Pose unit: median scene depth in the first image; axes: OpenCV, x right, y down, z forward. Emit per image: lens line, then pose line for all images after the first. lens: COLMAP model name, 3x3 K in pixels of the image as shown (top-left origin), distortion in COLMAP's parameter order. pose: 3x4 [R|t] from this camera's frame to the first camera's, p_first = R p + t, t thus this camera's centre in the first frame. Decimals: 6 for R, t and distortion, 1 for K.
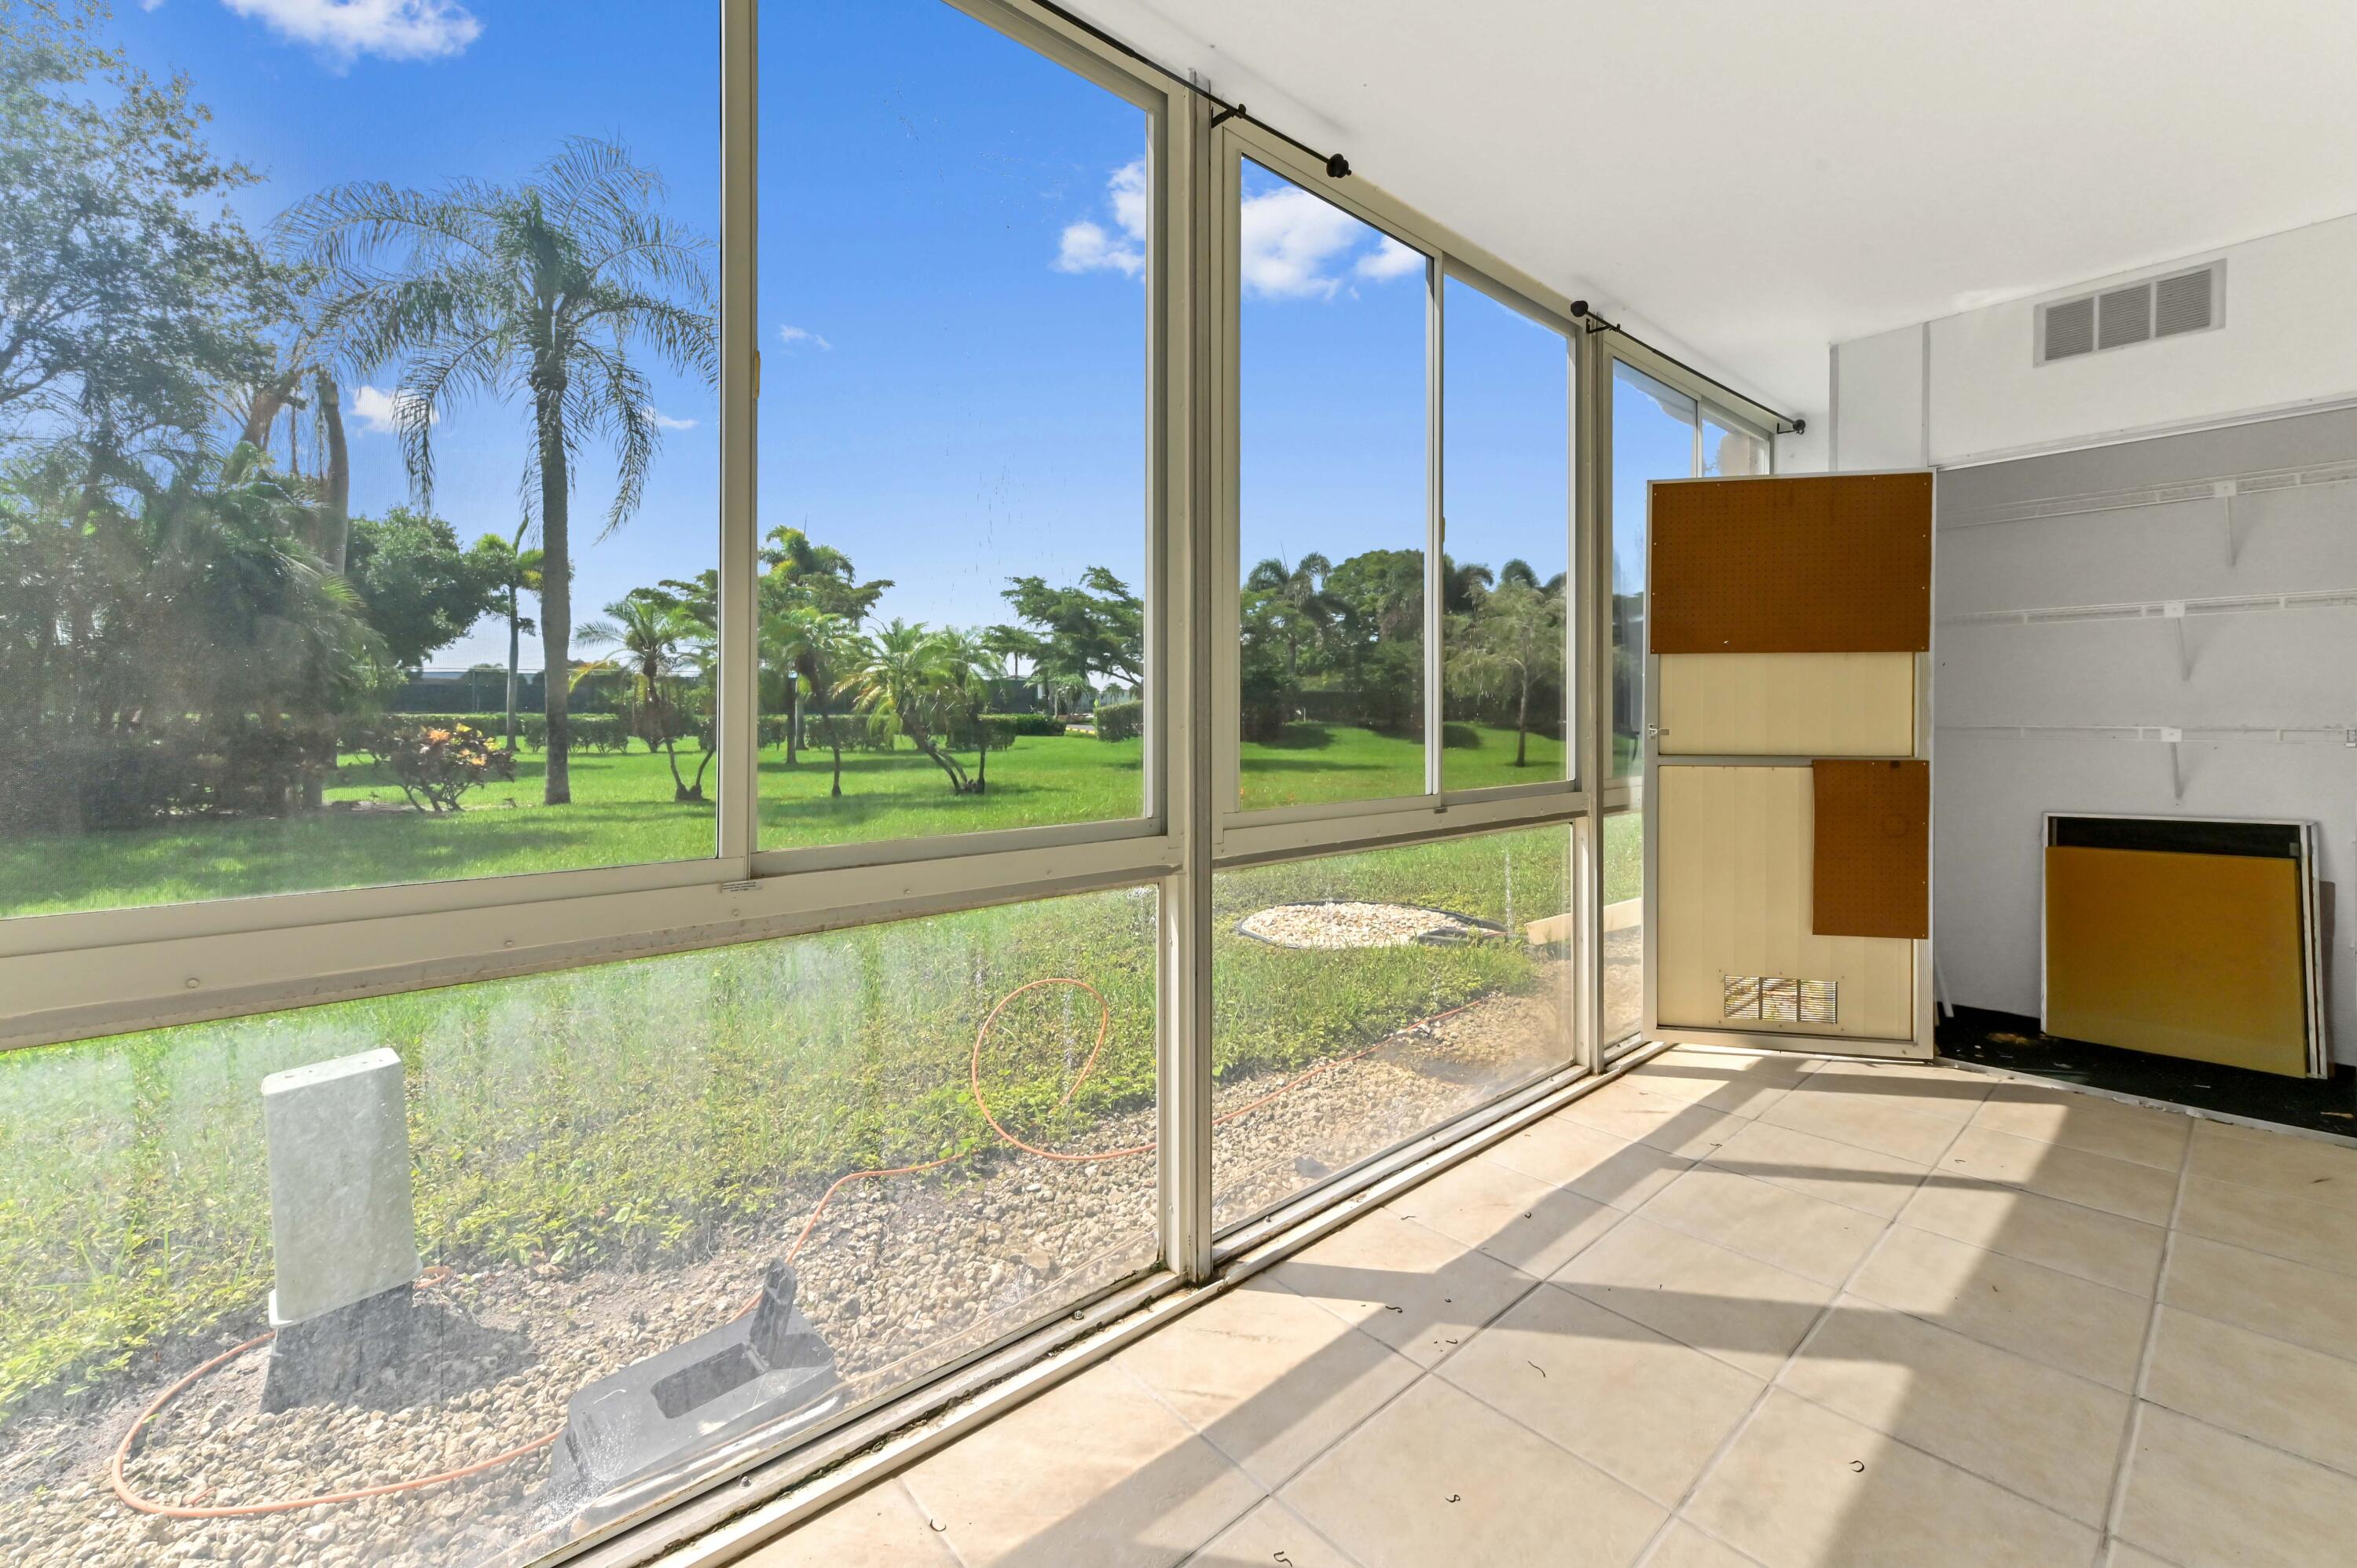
lens RADIAL K [[976.9, 0, 1122.8], [0, 976.9, 733.9], [0, 0, 1]] dist [0.012914, 0.000011]
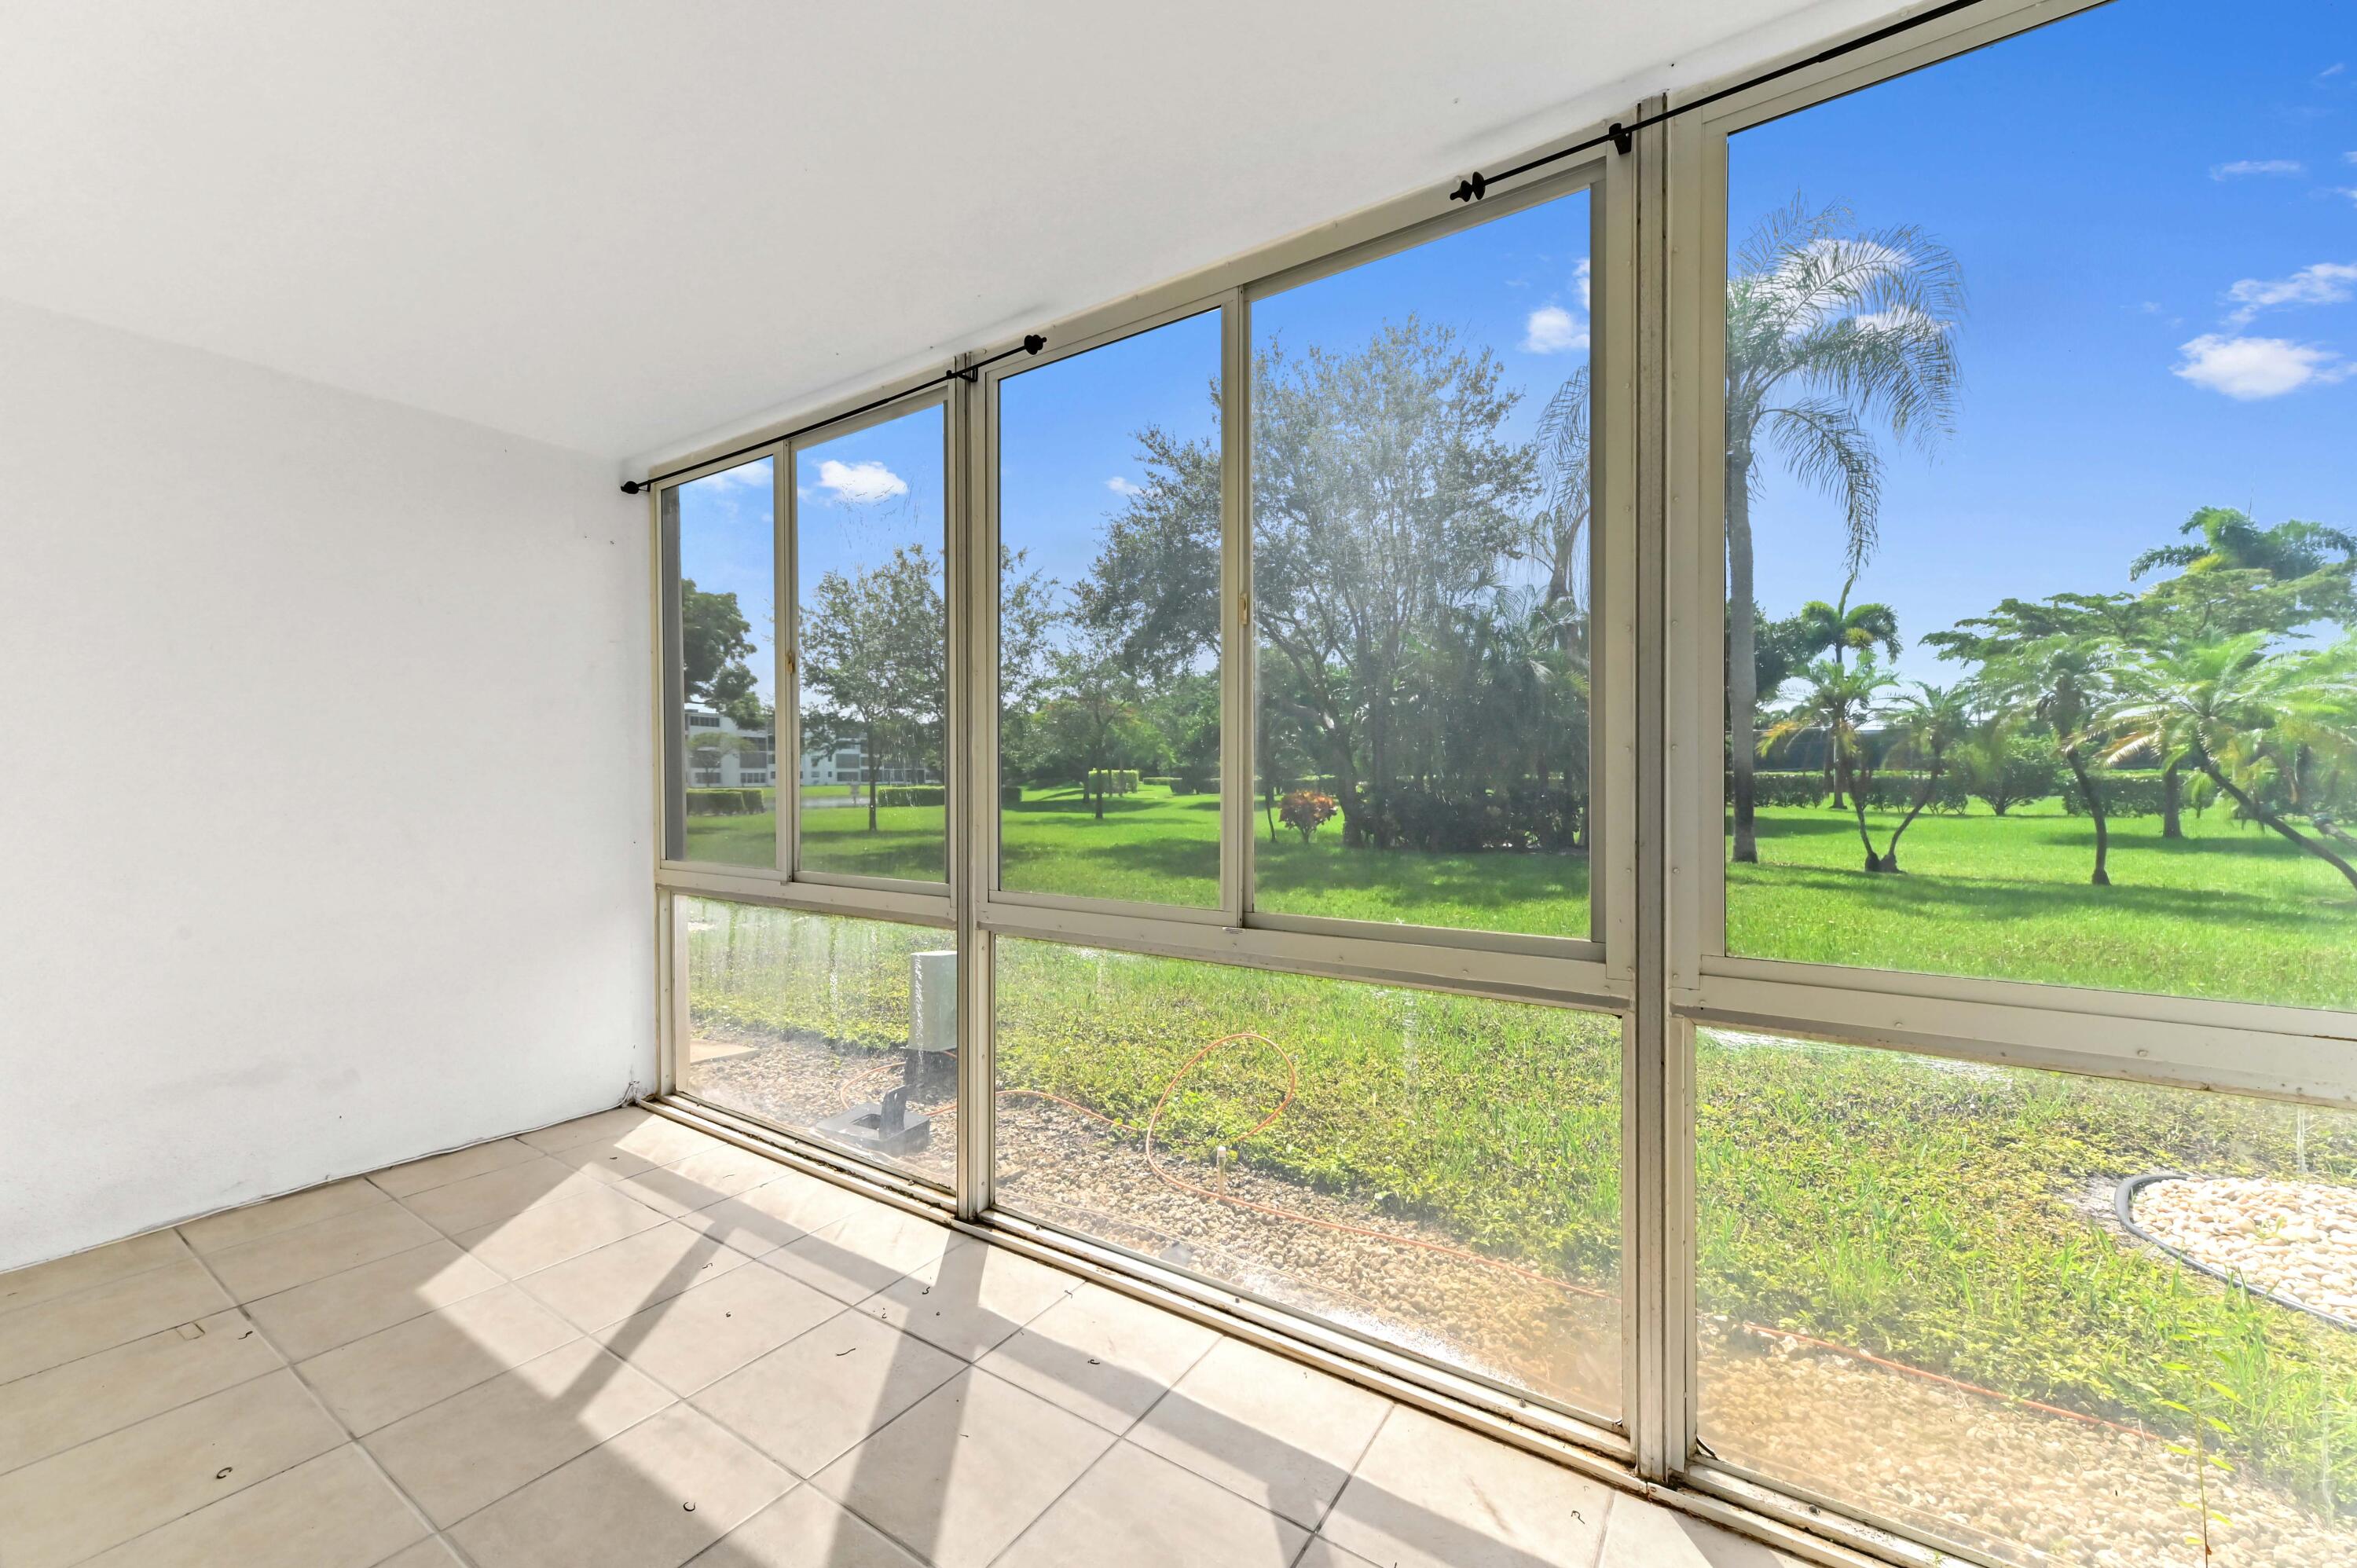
lens RADIAL K [[927.7, 0, 1174.7], [0, 927.7, 751.6], [0, 0, 1]] dist [0.013941, 0.000219]
pose [[0.257723, -0.031574, -0.965703, 0.985520], [-0.003019, 0.999435, -0.033483, -0.049662], [0.966214, 0.011545, 0.257482, 0.625364]]
